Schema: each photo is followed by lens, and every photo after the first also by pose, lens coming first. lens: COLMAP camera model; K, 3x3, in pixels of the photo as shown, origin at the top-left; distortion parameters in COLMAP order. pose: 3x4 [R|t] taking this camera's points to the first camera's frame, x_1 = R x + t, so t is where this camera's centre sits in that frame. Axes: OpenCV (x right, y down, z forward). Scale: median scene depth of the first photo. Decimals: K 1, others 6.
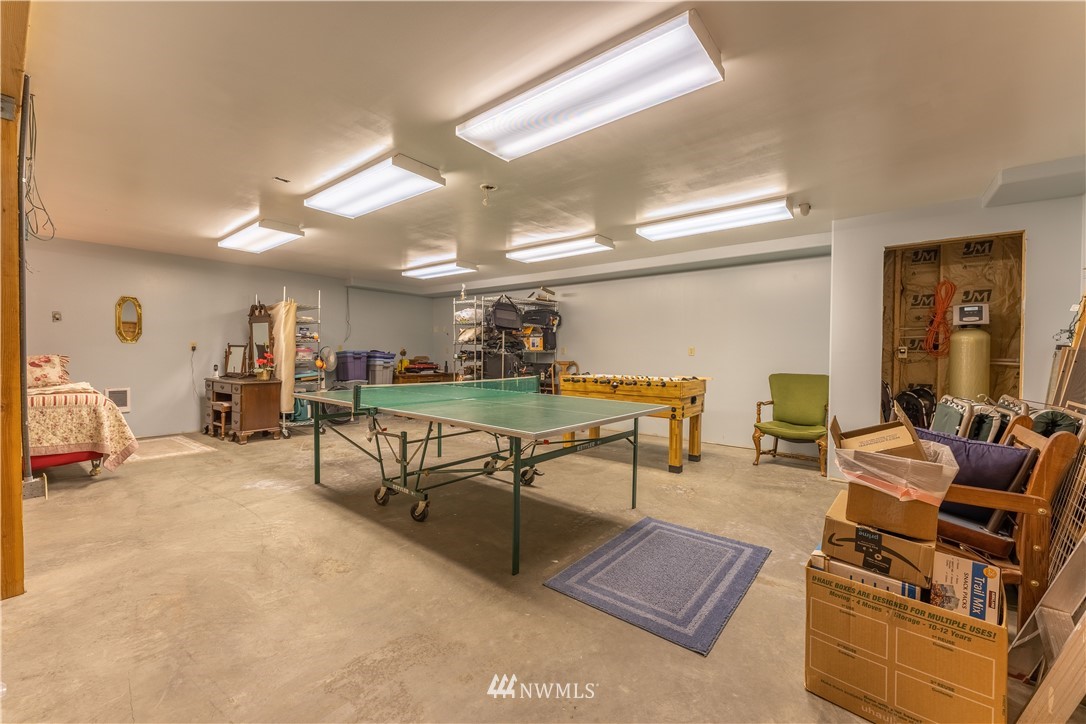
lens RADIAL K [[440.1, 0, 551.2], [0, 440.1, 362.1], [0, 0, 1]] dist [-0.004442, 0.000980]
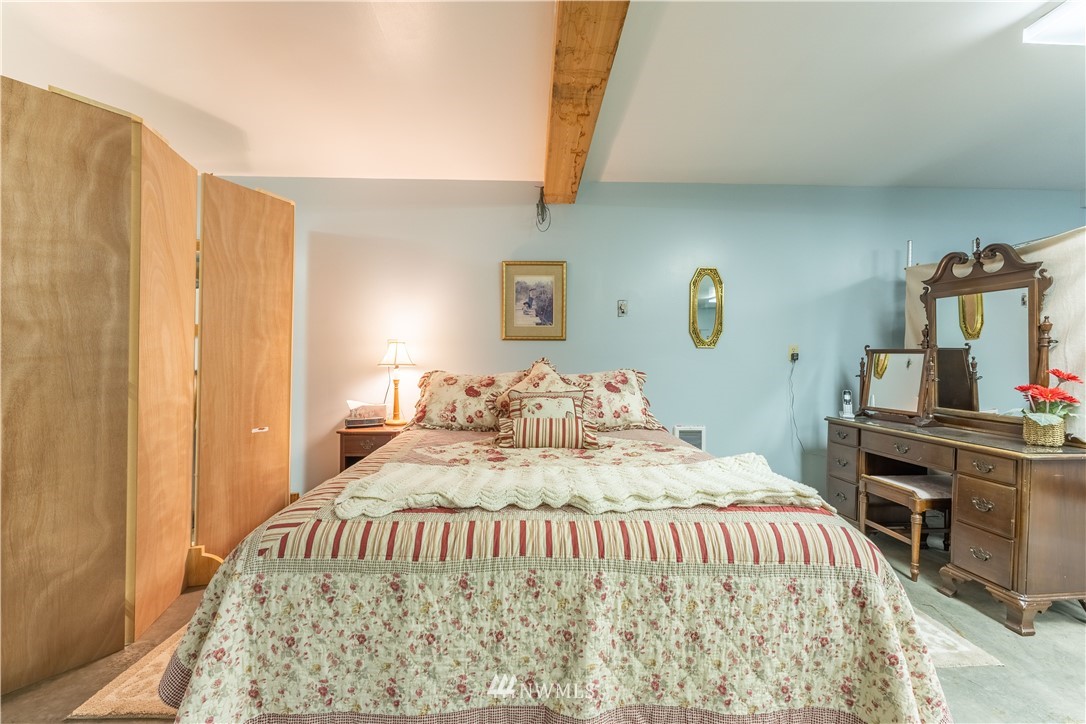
lens RADIAL K [[440.1, 0, 542.8], [0, 440.1, 361.3], [0, 0, 1]] dist [-0.004442, 0.000980]
pose [[0.641860, 0.000825, -0.766822, -0.665912], [-0.016020, 0.999796, -0.012334, -0.016197], [0.766655, 0.020201, 0.641742, 0.472187]]
